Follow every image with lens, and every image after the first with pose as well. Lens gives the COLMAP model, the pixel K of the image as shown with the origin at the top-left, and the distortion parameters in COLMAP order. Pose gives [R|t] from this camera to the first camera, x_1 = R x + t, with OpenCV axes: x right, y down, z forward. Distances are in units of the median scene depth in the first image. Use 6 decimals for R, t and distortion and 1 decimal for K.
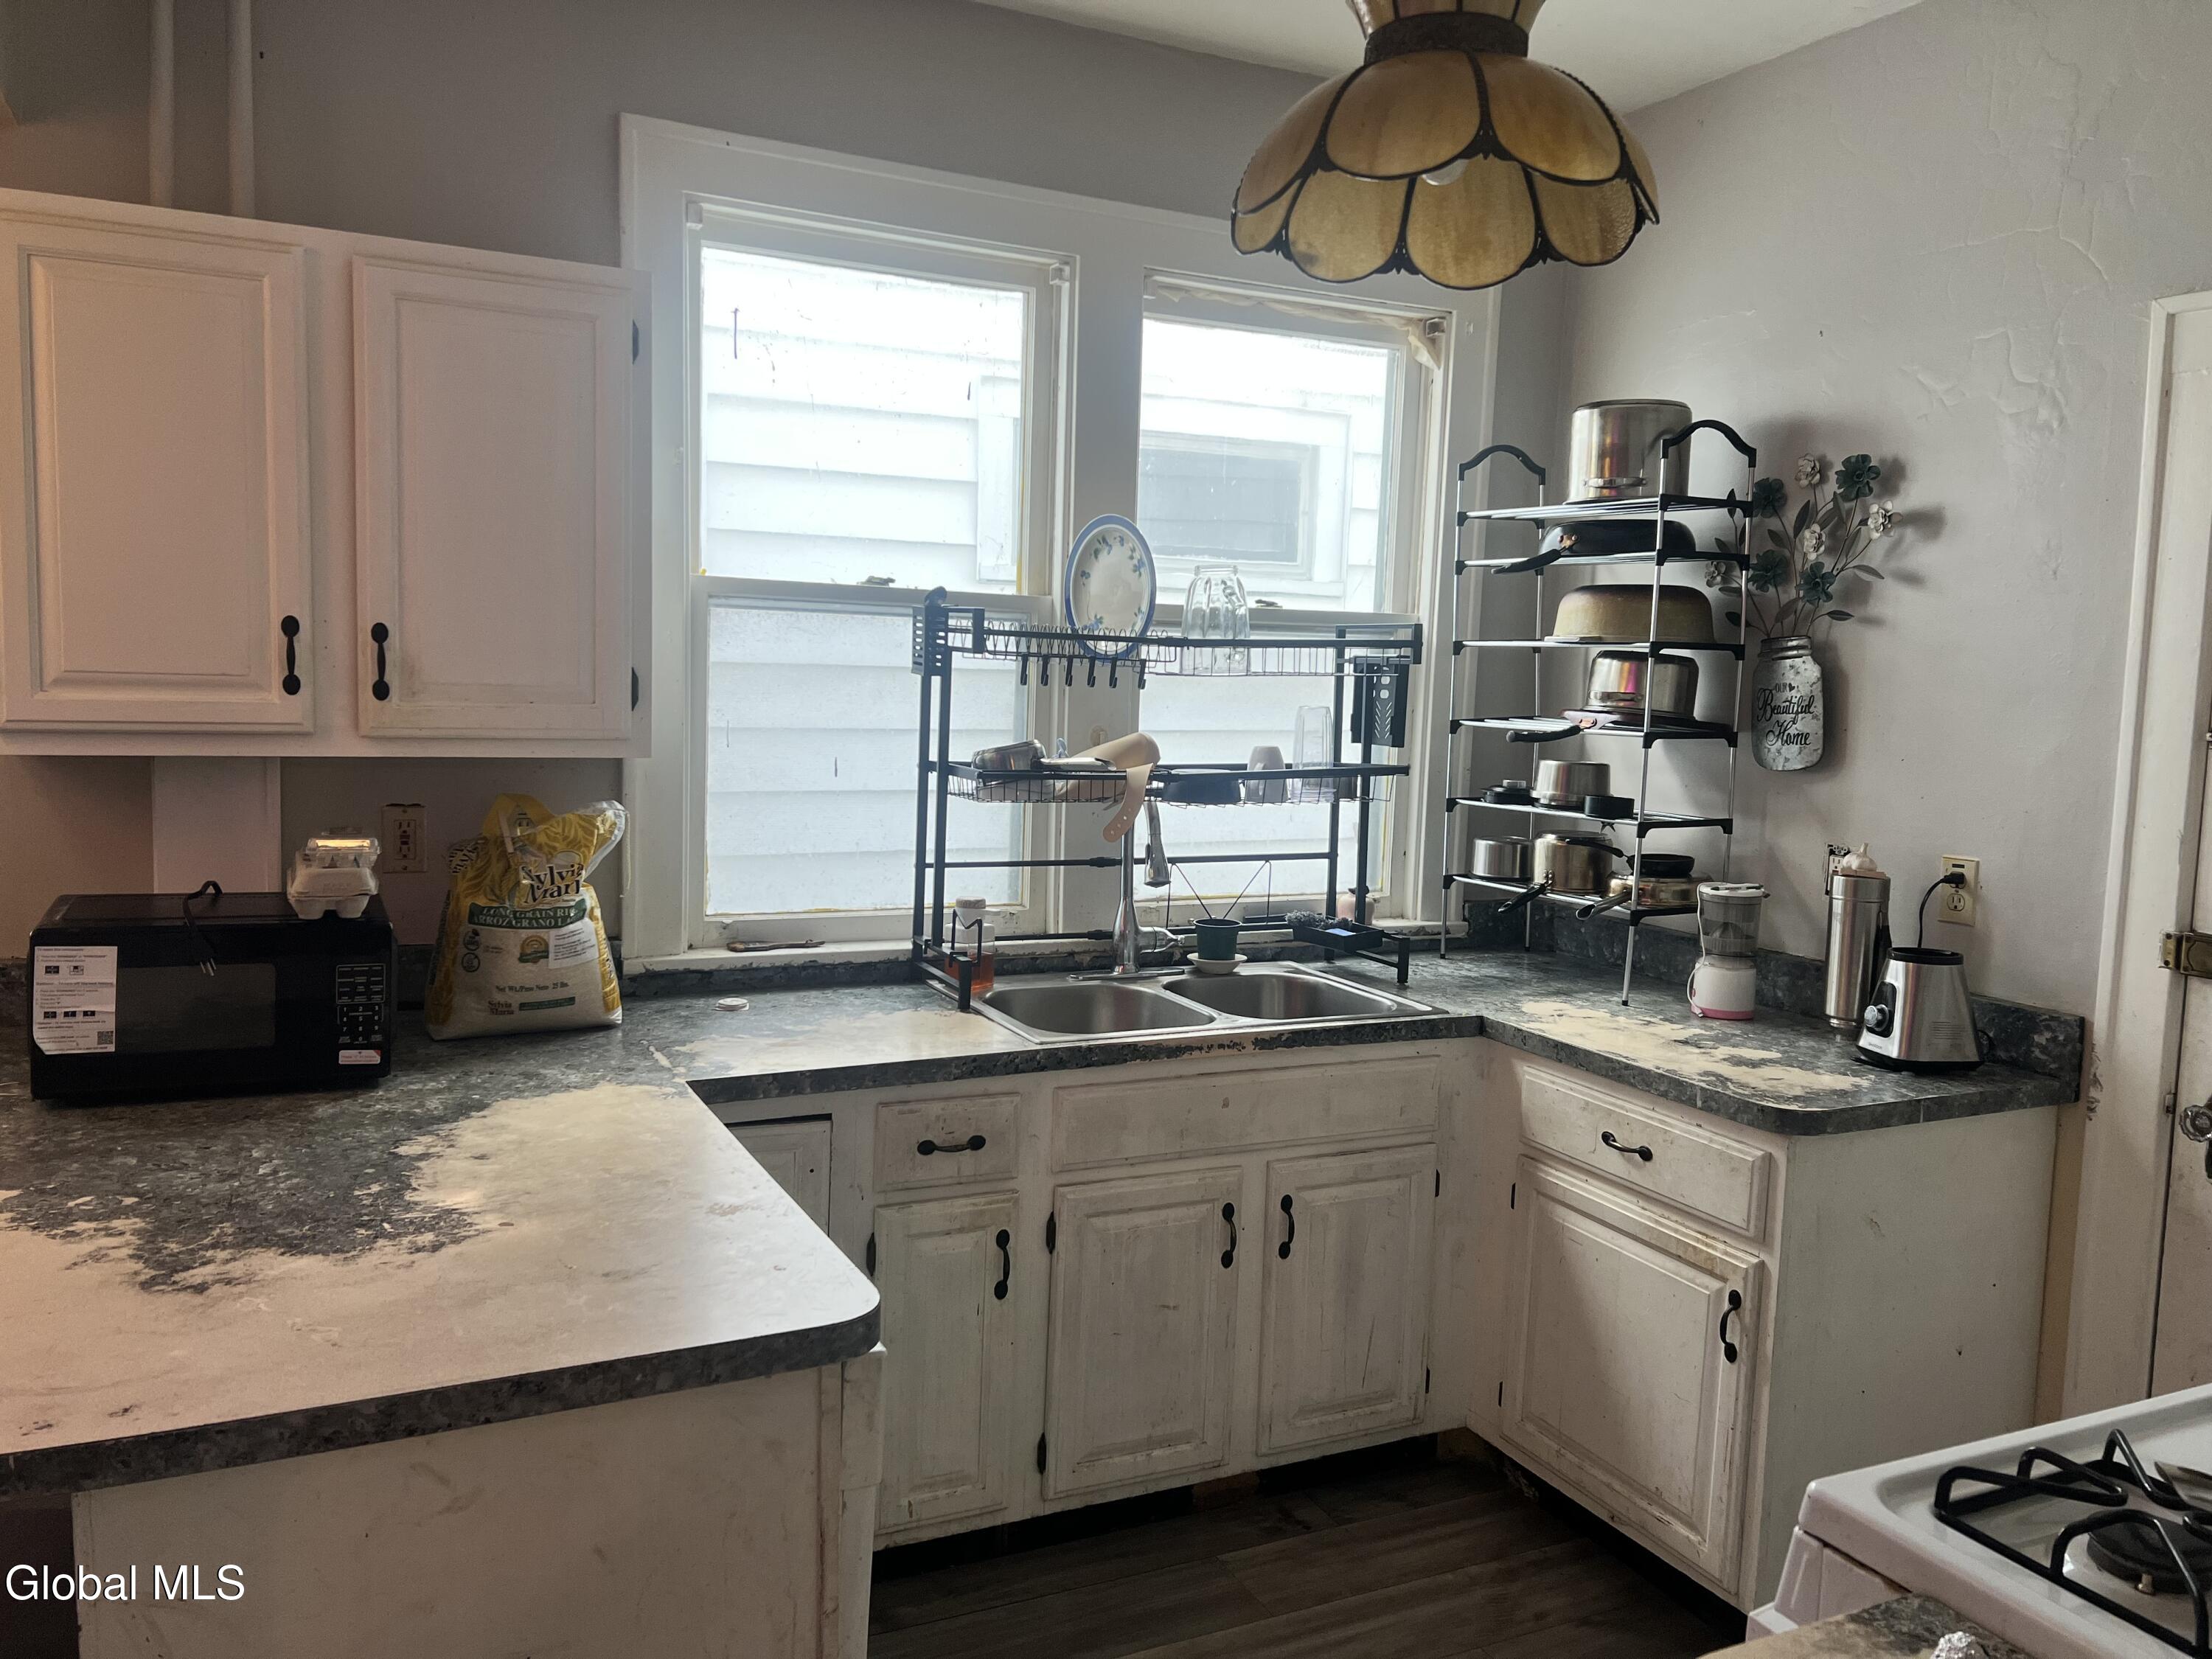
lens RADIAL K [[1664.7, 0, 1099.4], [0, 1664.7, 815.1], [0, 0, 1]] dist [0.056451, -0.058587]
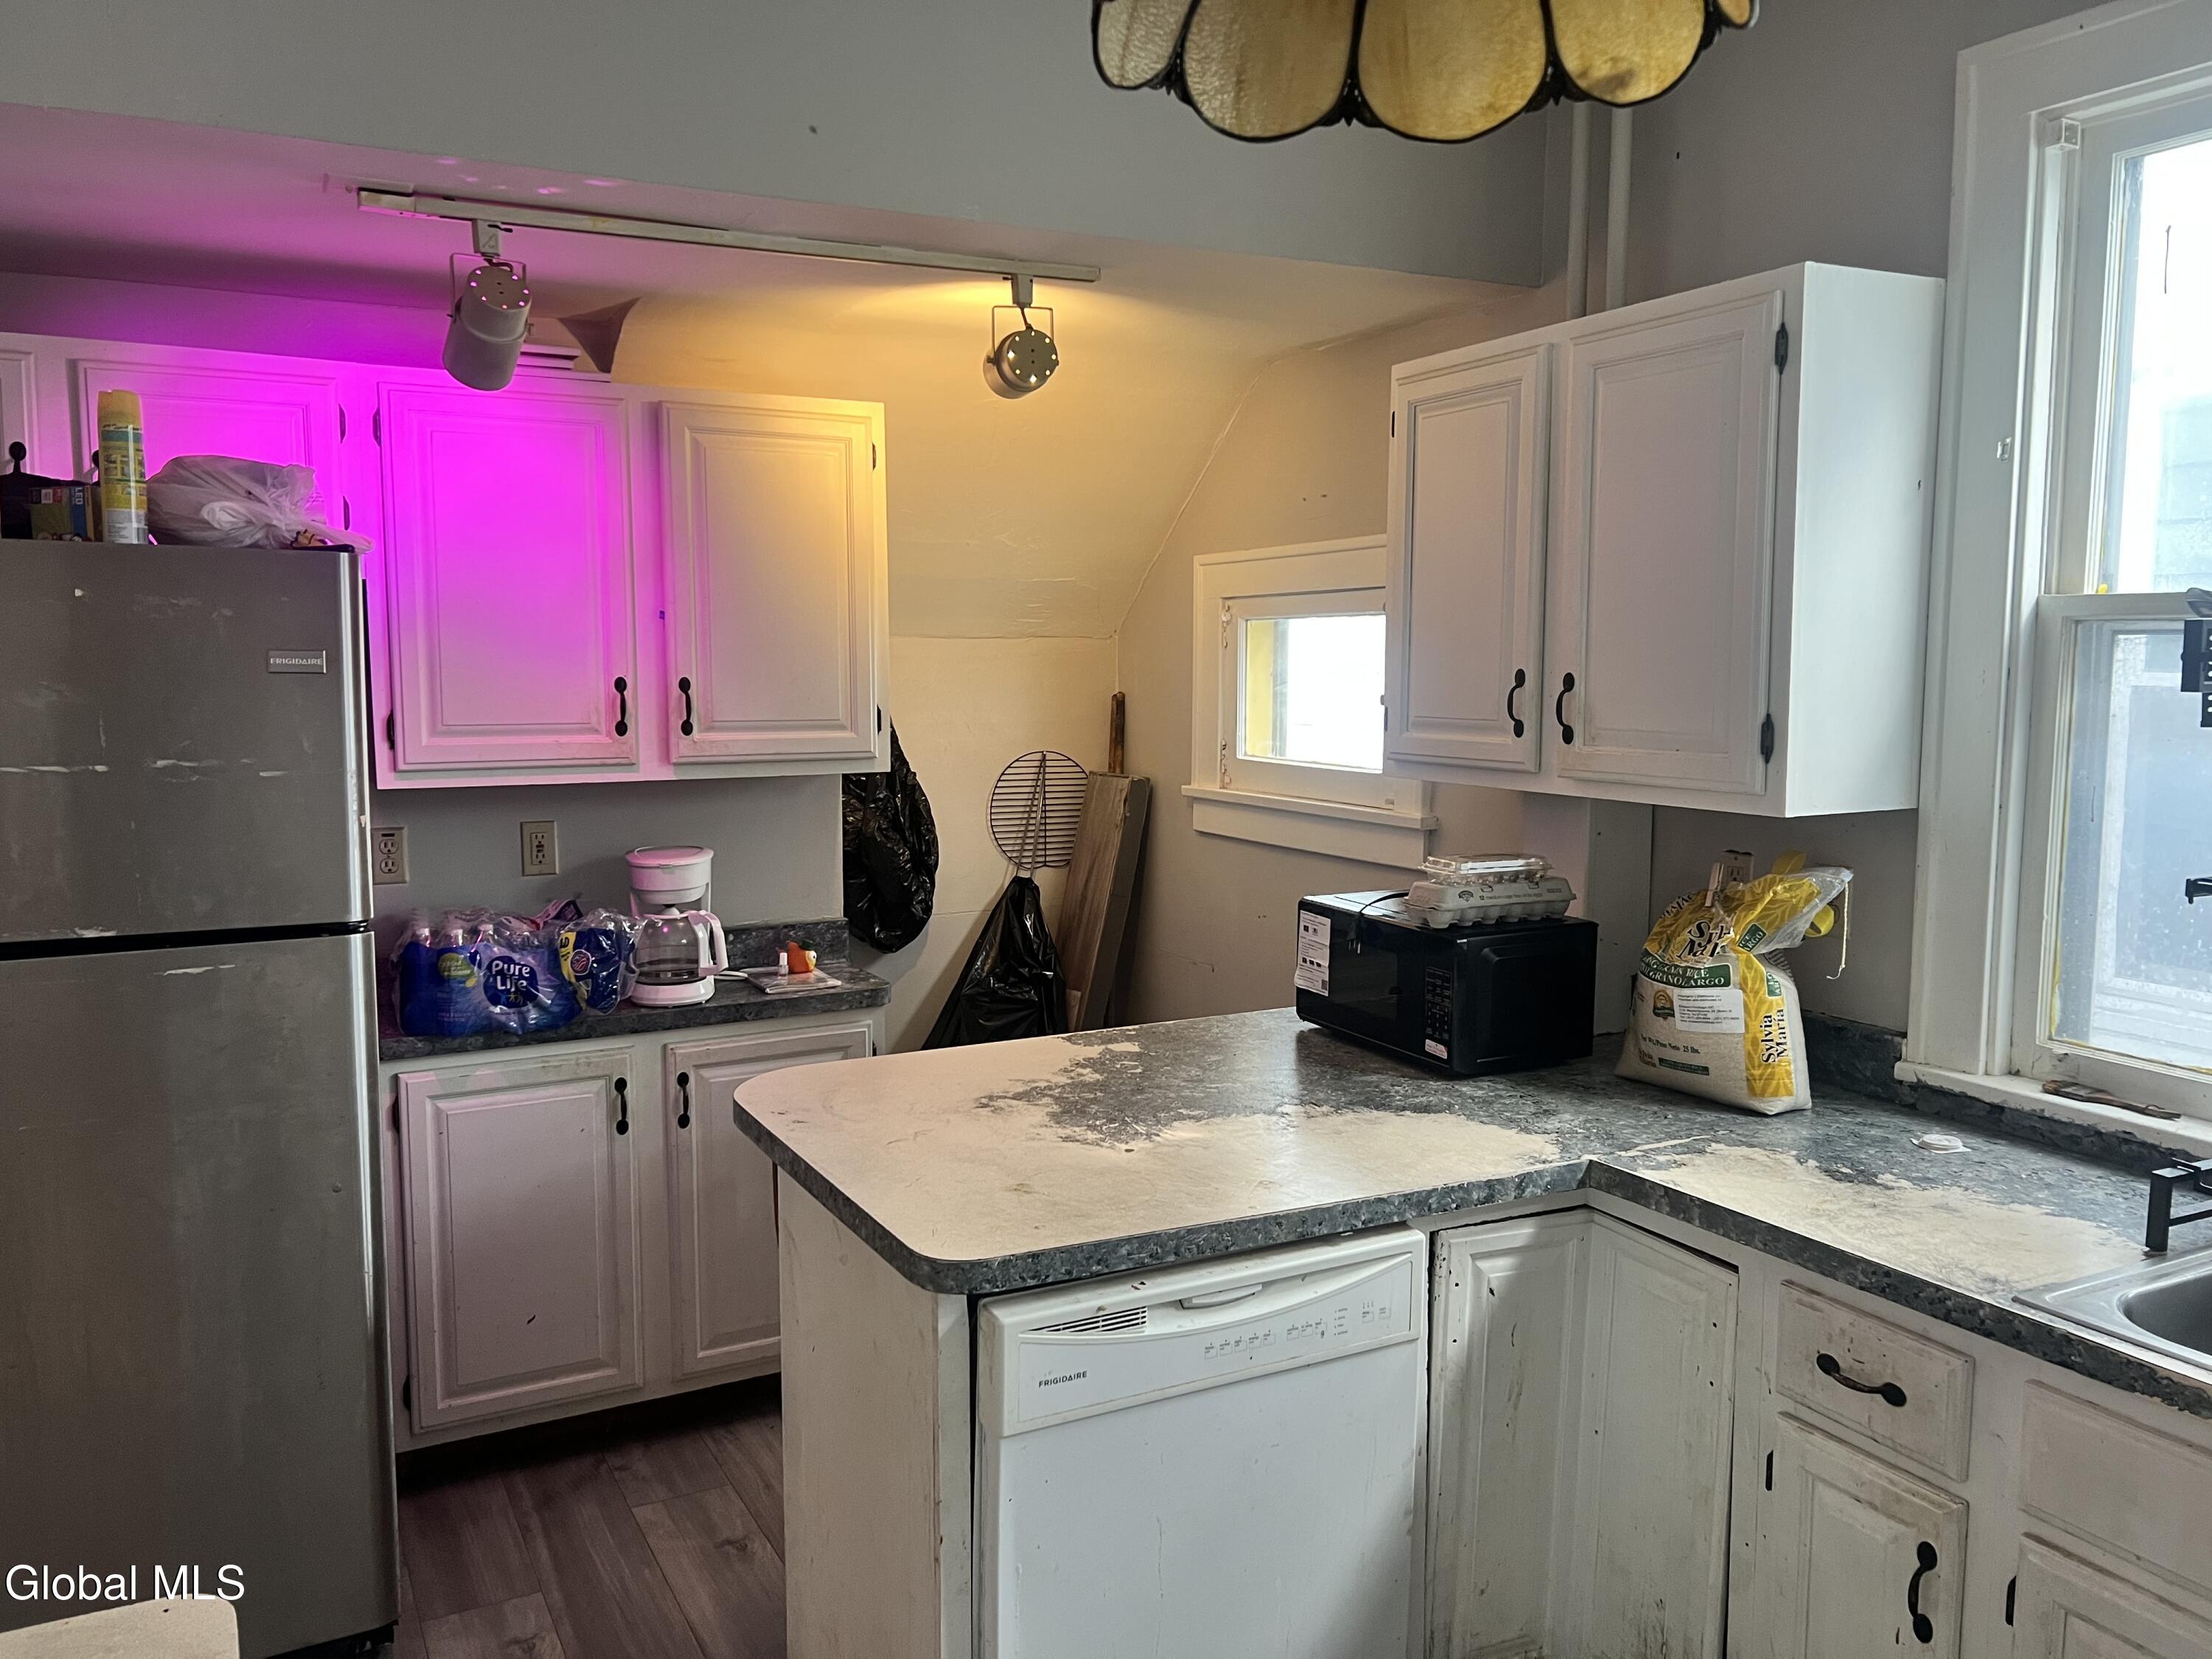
lens RADIAL K [[1664.7, 0, 1089.9], [0, 1664.7, 827.9], [0, 0, 1]] dist [0.056451, -0.058587]
pose [[0.028500, 0.071543, -0.997030, 0.592252], [-0.094345, 0.993175, 0.068570, -0.054809], [0.995132, 0.092110, 0.035055, 0.605744]]
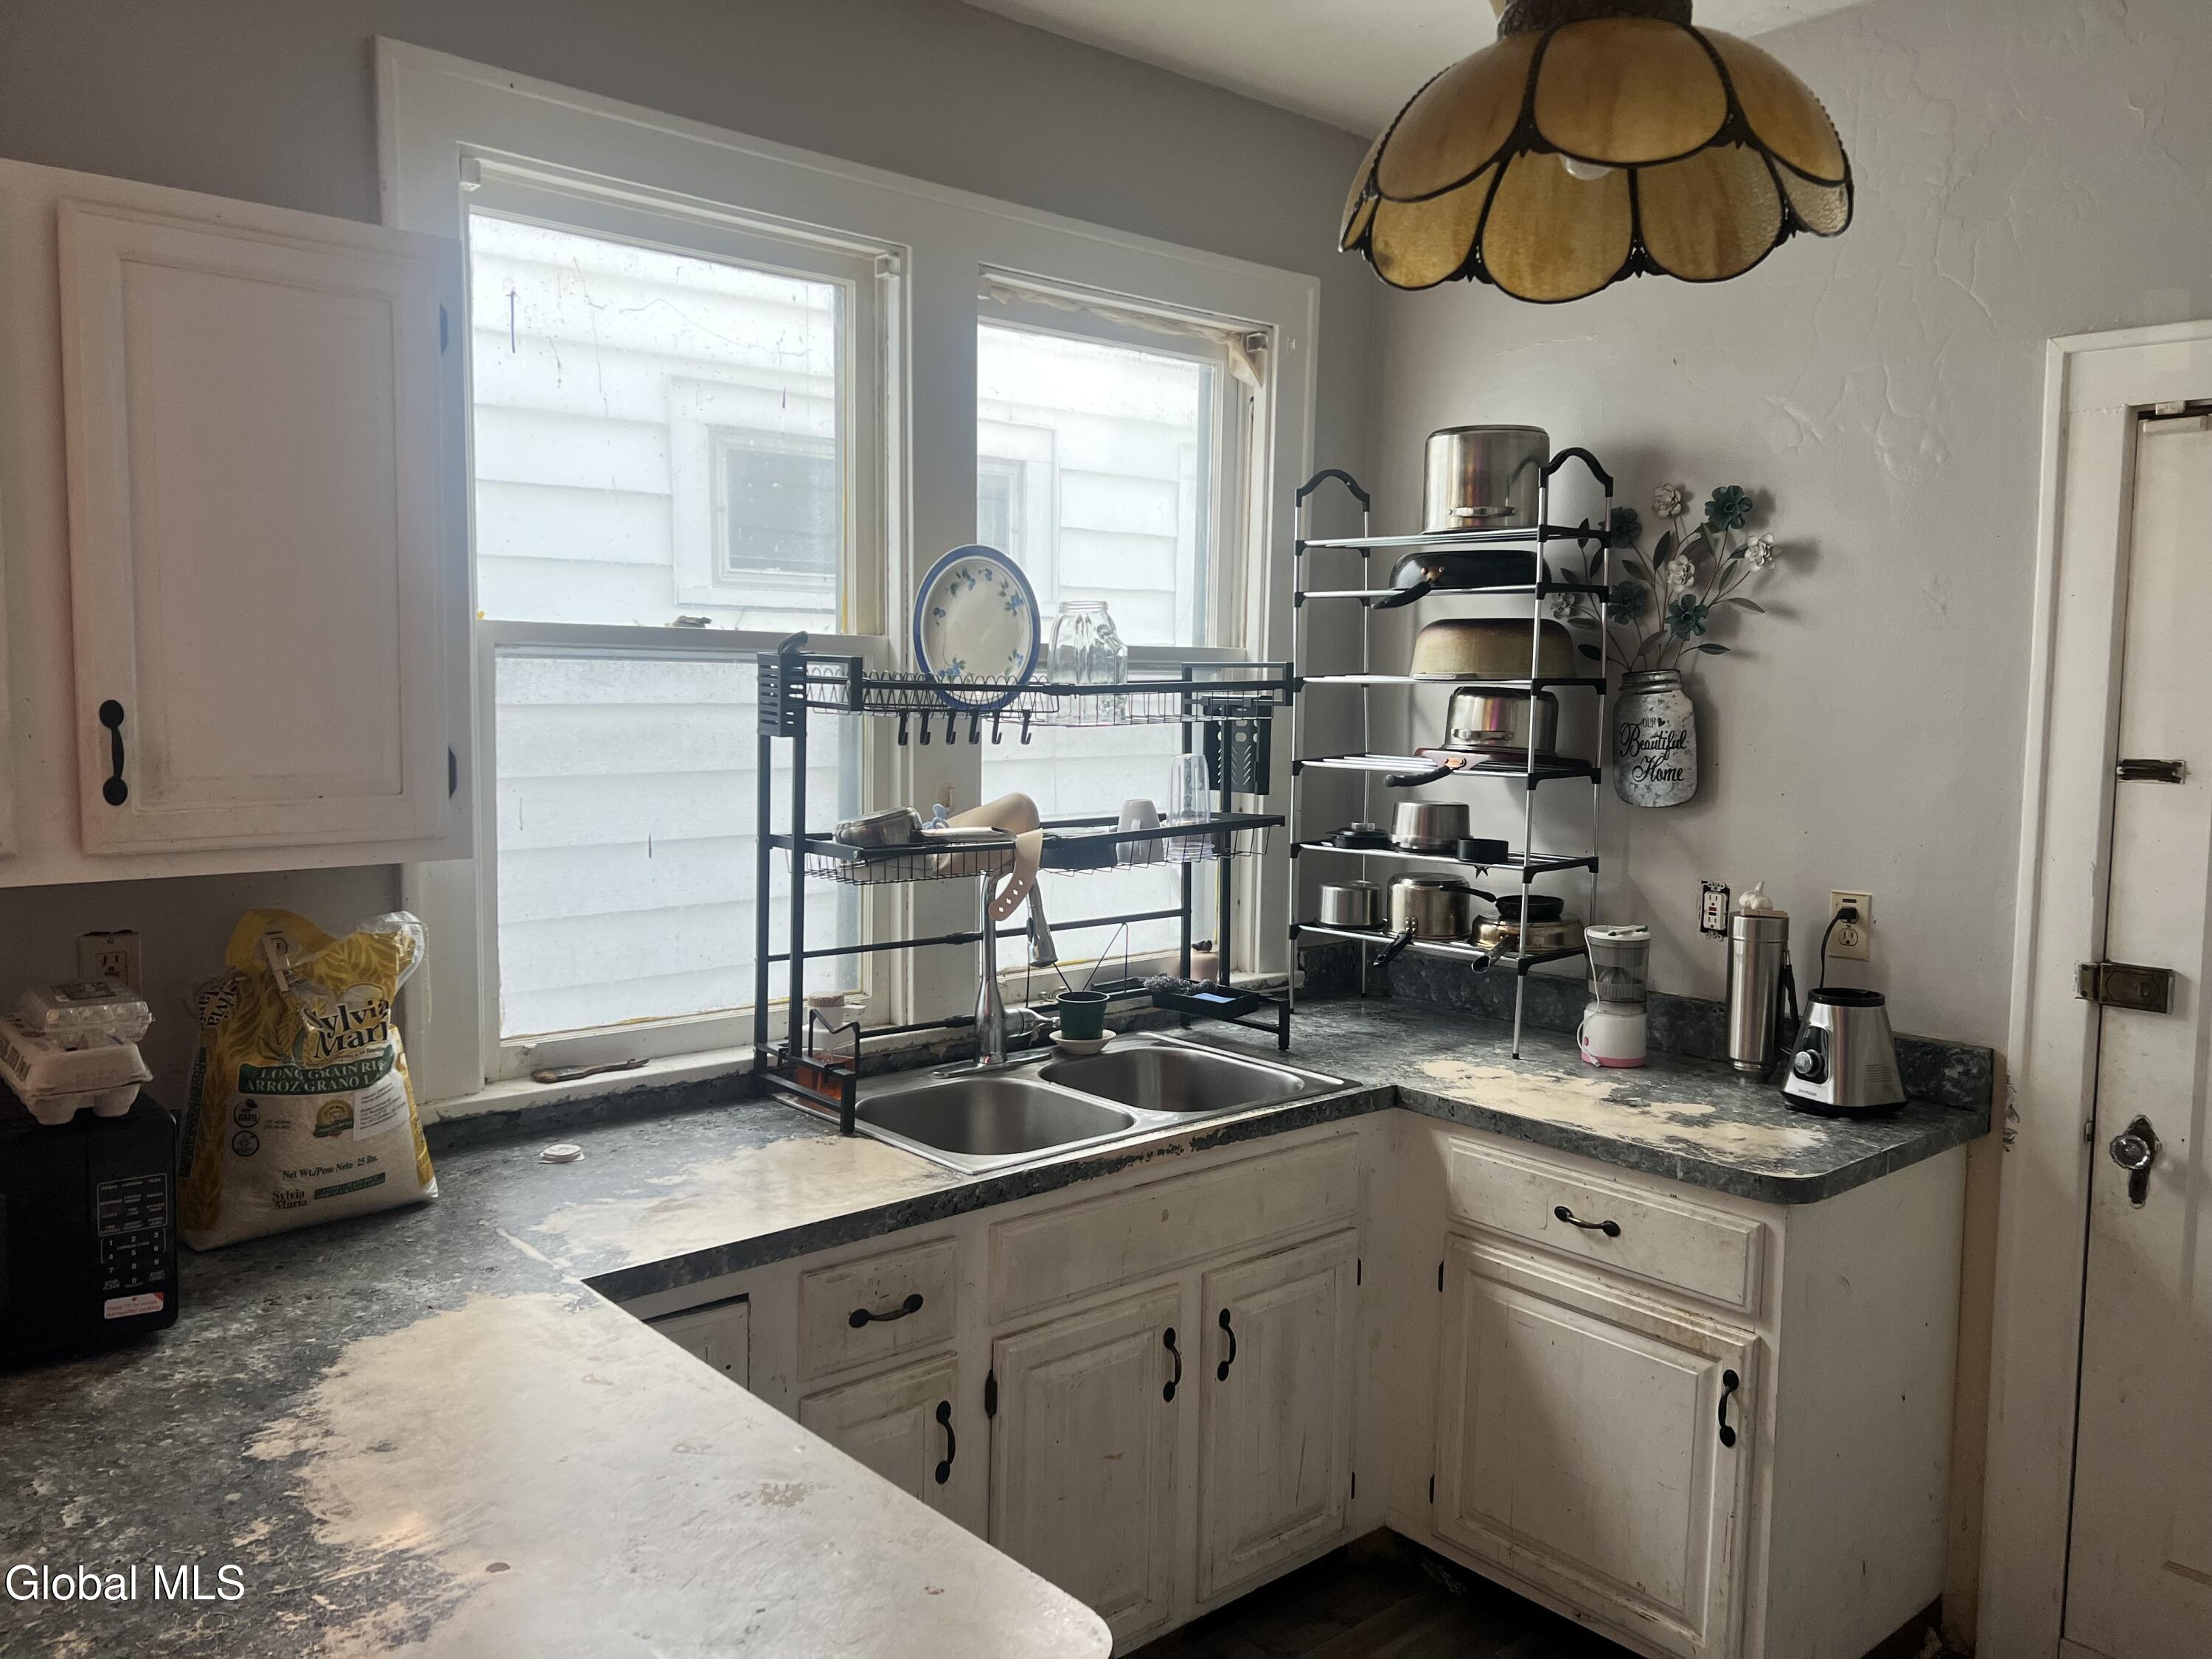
lens RADIAL K [[1664.7, 0, 1094.1], [0, 1664.7, 818.4], [0, 0, 1]] dist [0.056451, -0.058587]
pose [[0.966139, -0.040890, 0.254763, -0.185952], [0.041318, 0.999139, 0.003675, -0.043741], [-0.254694, 0.006976, 0.966997, 0.163328]]
